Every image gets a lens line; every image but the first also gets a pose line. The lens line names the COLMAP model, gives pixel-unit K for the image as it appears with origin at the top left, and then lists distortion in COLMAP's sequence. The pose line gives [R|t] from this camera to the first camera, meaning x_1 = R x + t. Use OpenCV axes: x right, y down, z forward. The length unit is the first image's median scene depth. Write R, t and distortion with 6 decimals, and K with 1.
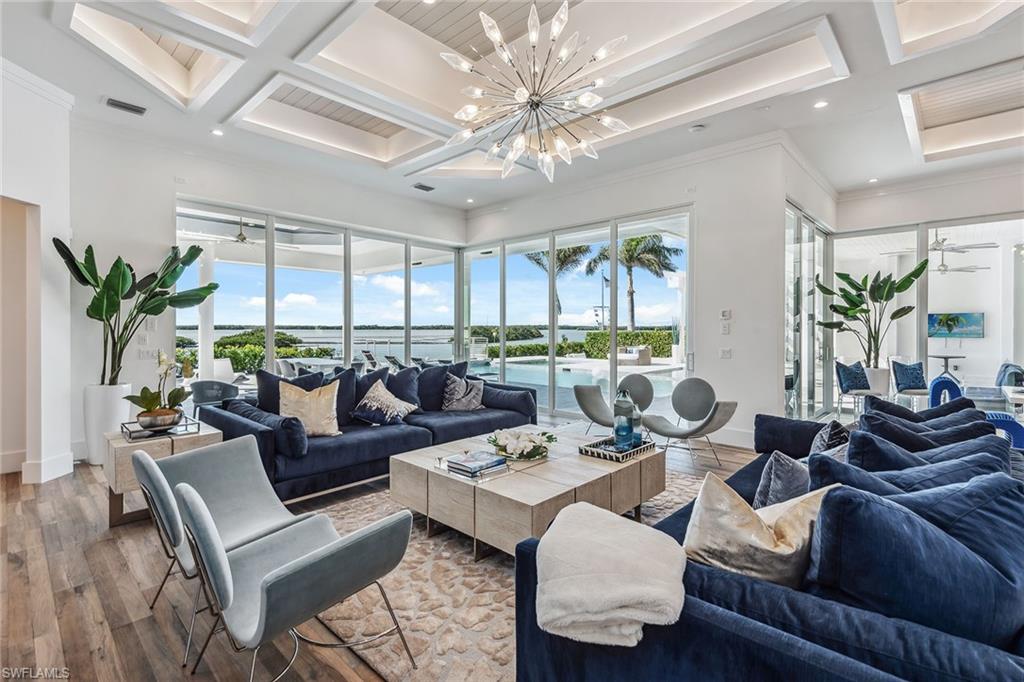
lens RADIAL K [[469.9, 0, 507.5], [0, 469.9, 331.3], [0, 0, 1]] dist [0.003408, 0.000101]
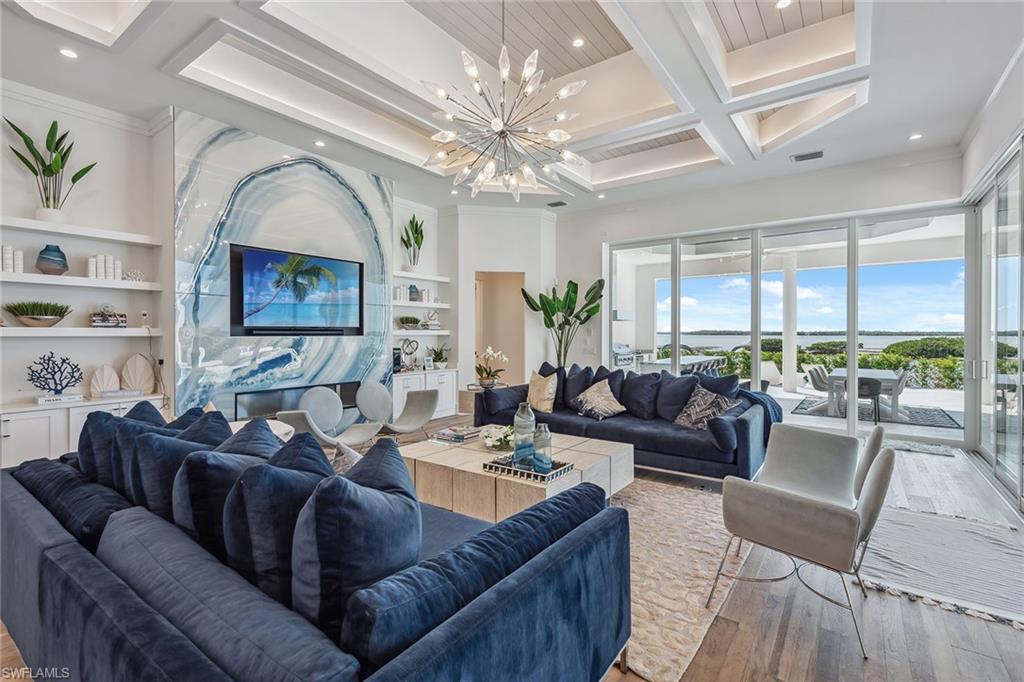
lens RADIAL K [[469.9, 0, 516.8], [0, 469.9, 339.3], [0, 0, 1]] dist [0.003408, 0.000101]
pose [[0.135577, 0.007708, -0.990737, 0.619218], [-0.003824, 0.999966, 0.007256, -0.000274], [0.990759, 0.002805, 0.135602, 0.454197]]
